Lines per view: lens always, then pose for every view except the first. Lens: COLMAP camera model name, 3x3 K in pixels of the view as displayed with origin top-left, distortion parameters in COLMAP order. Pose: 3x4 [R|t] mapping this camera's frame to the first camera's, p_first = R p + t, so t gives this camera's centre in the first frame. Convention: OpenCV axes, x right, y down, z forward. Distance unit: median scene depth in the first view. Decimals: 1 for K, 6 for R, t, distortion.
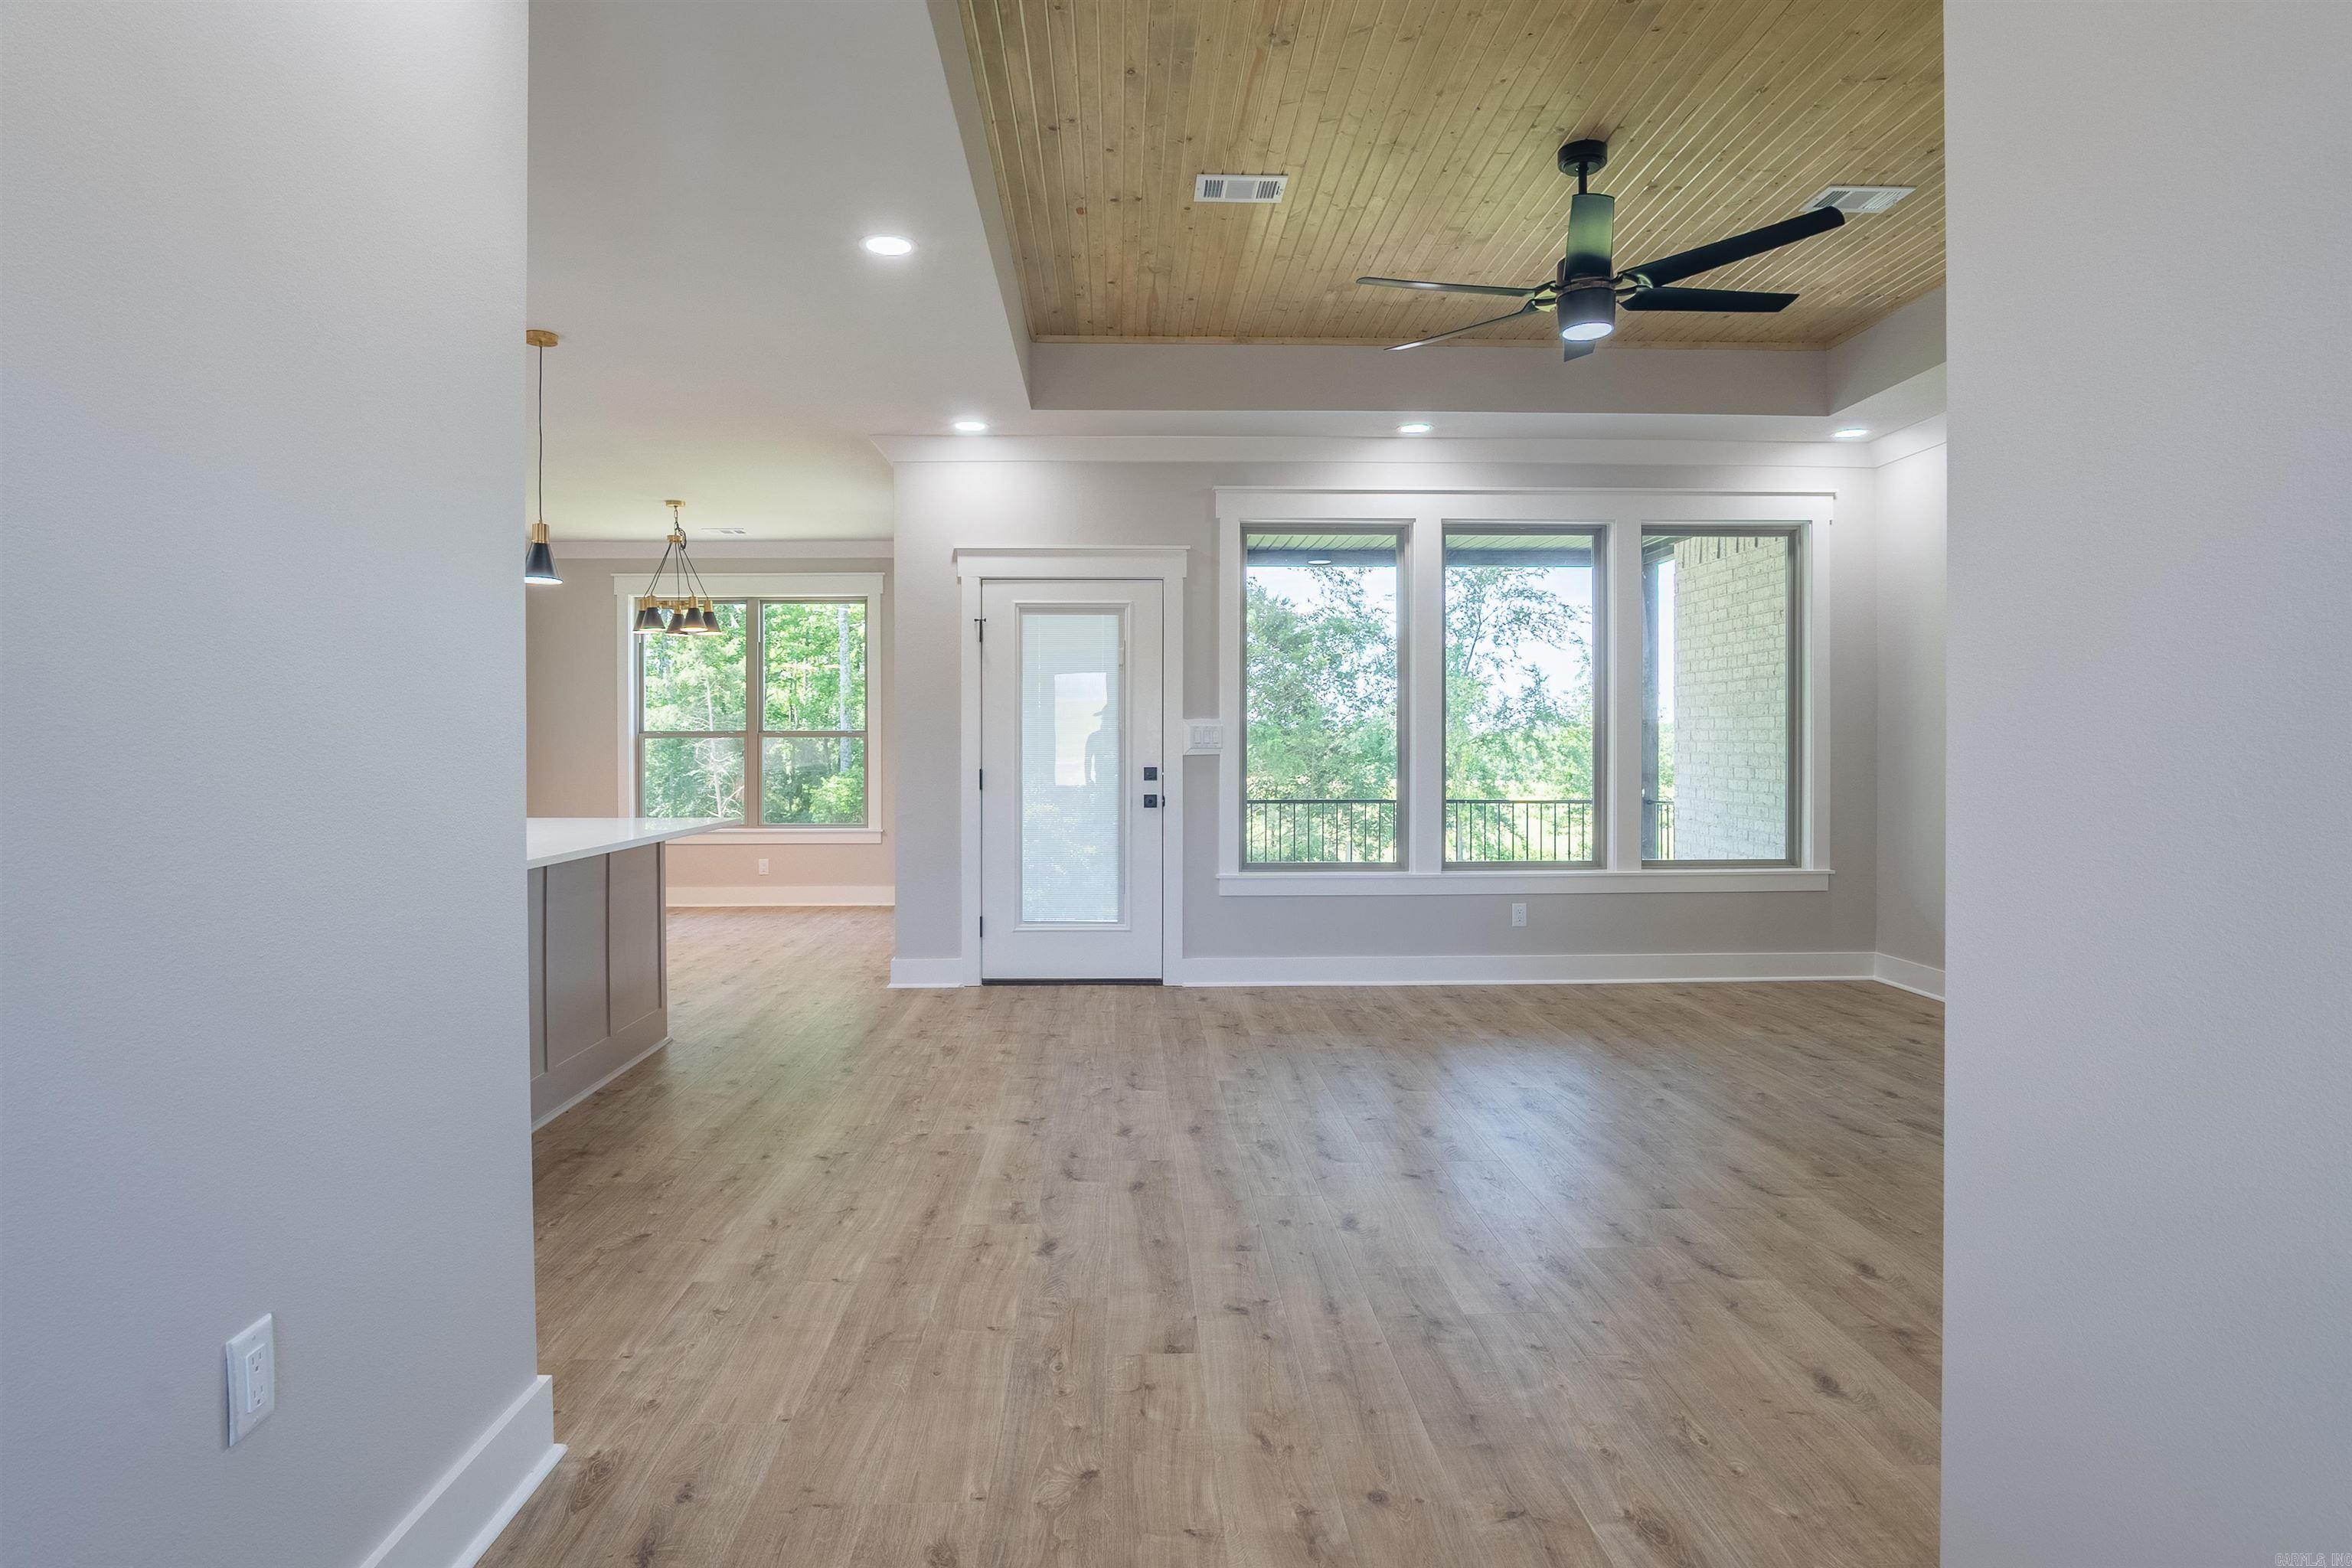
lens RADIAL K [[1303.7, 0, 1176.0], [0, 1303.7, 784.0], [0, 0, 1]] dist [-0.042661, 0.013512]
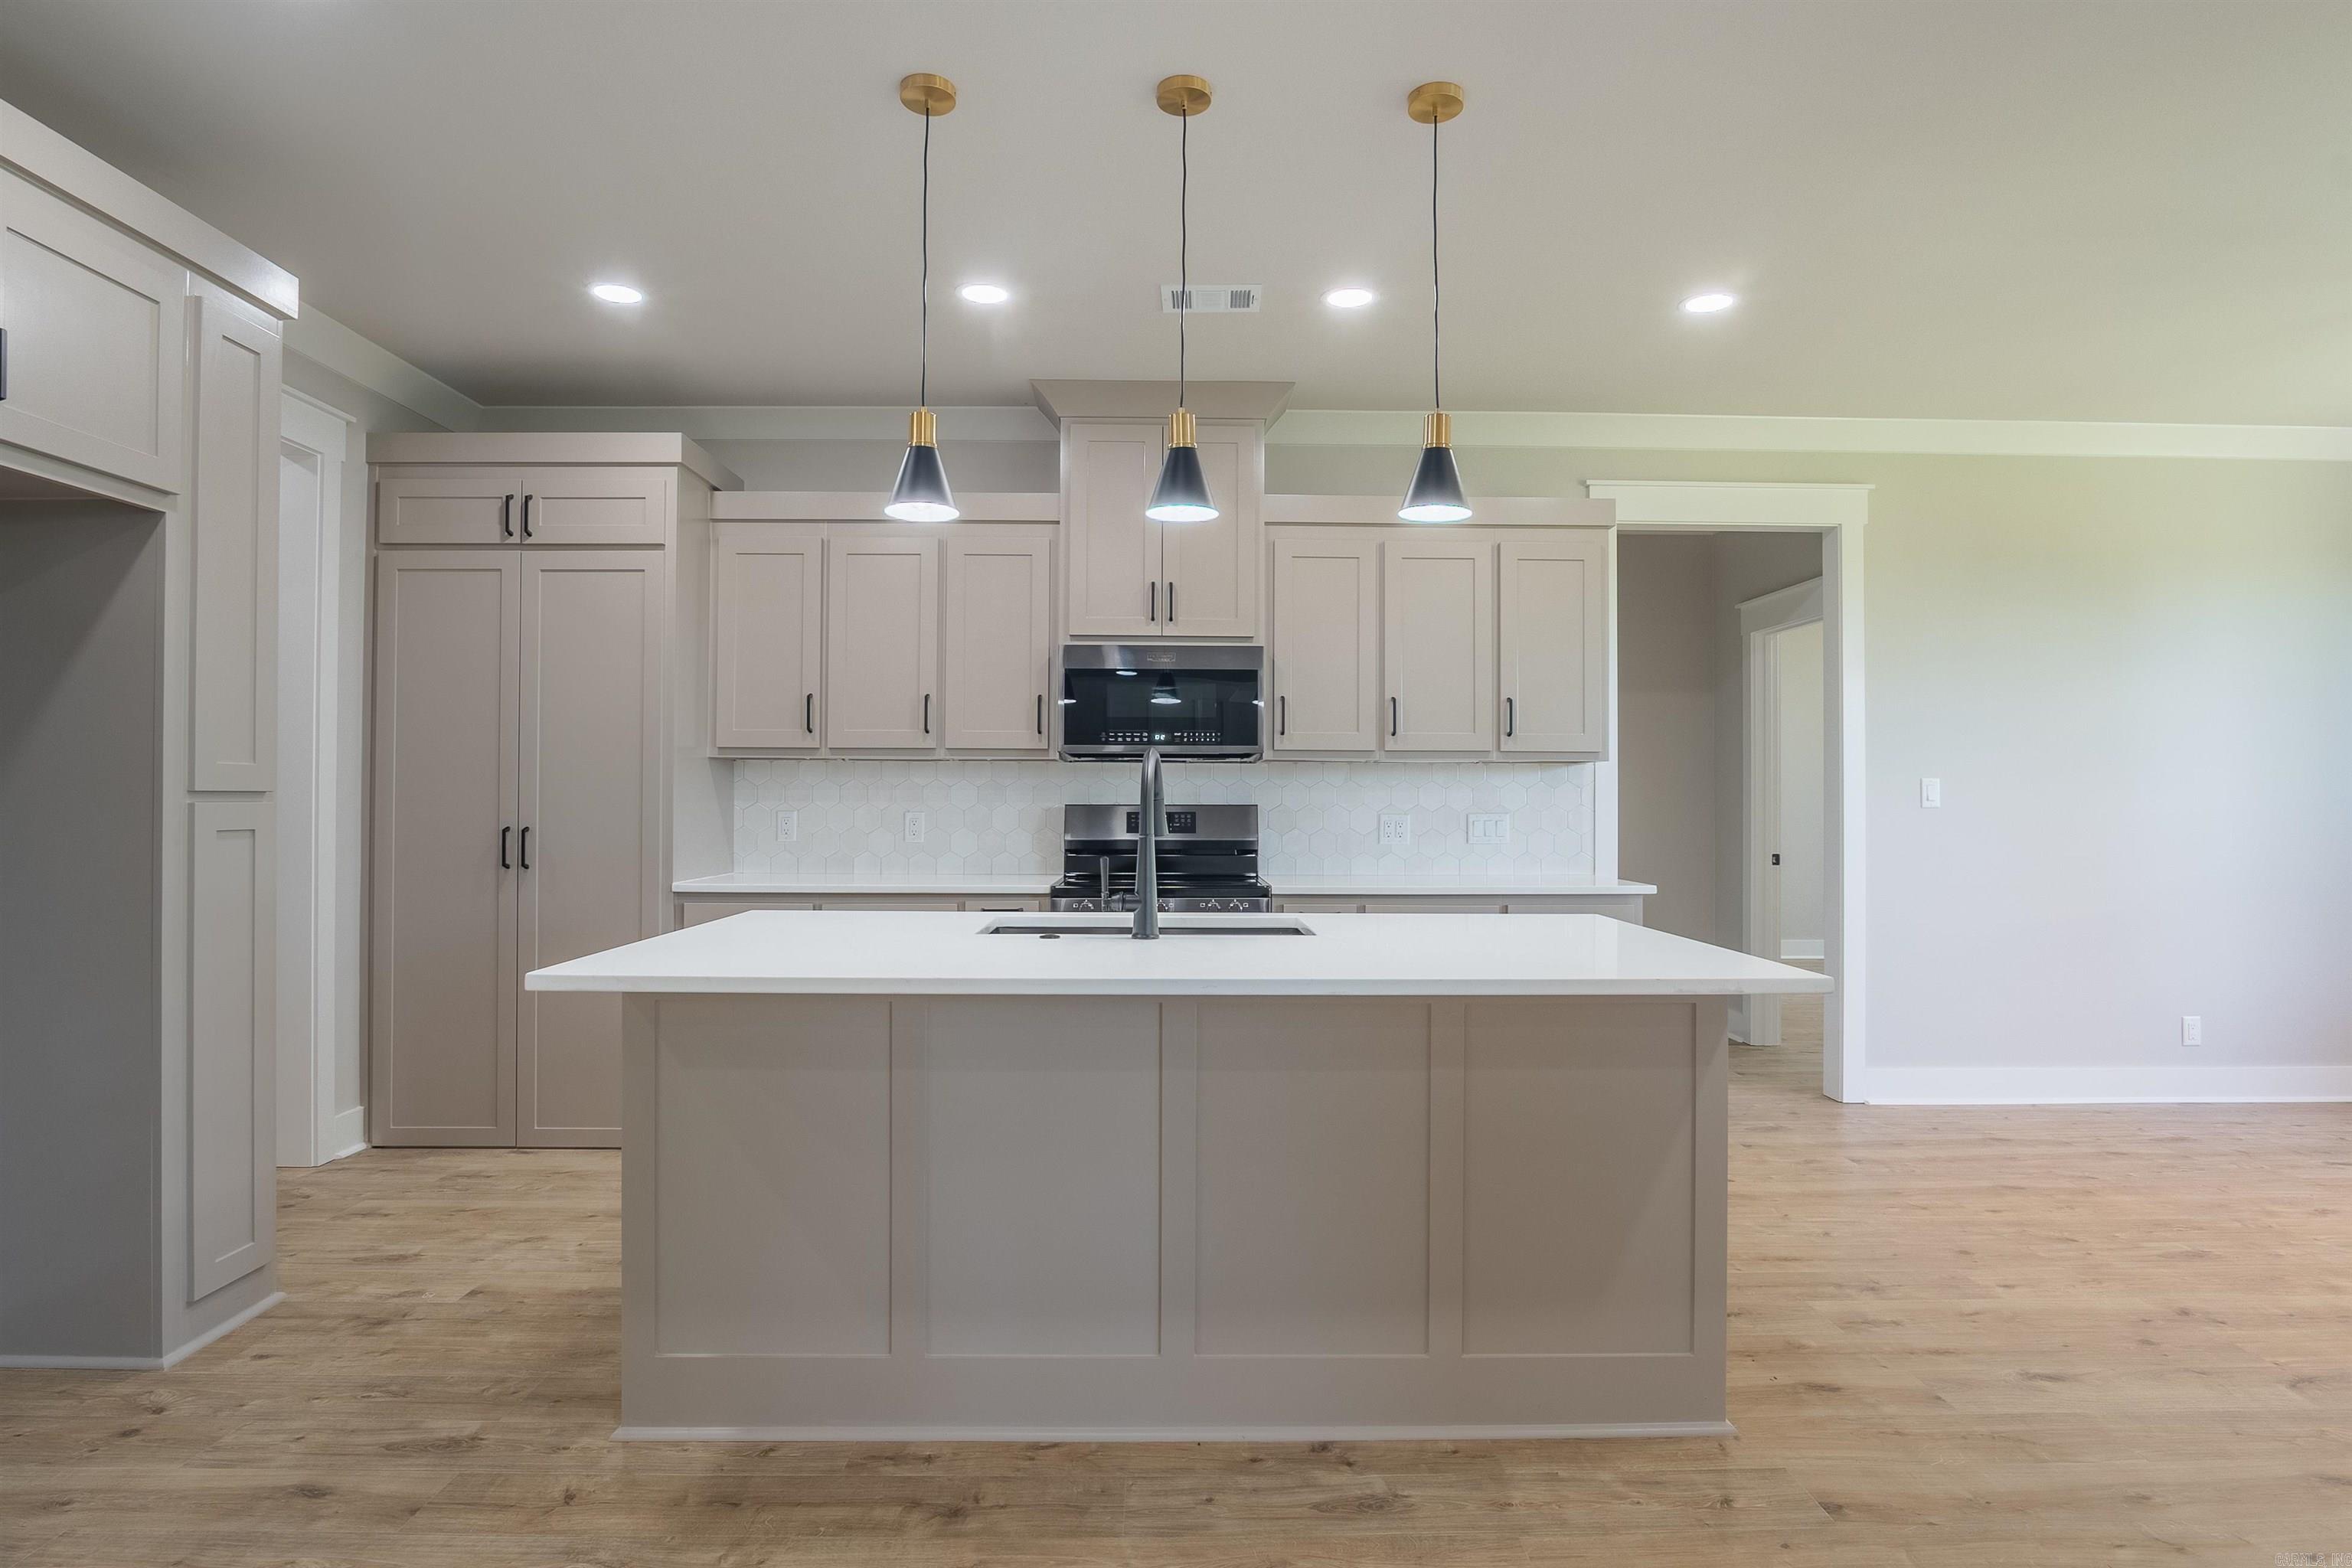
lens RADIAL K [[1303.7, 0, 1176.0], [0, 1303.7, 784.0], [0, 0, 1]] dist [-0.042661, 0.013512]
pose [[-0.025870, -0.005698, -0.999649, 0.103335], [-0.036721, 0.999314, -0.004746, -0.033037], [0.998991, 0.036585, -0.026062, 1.168538]]
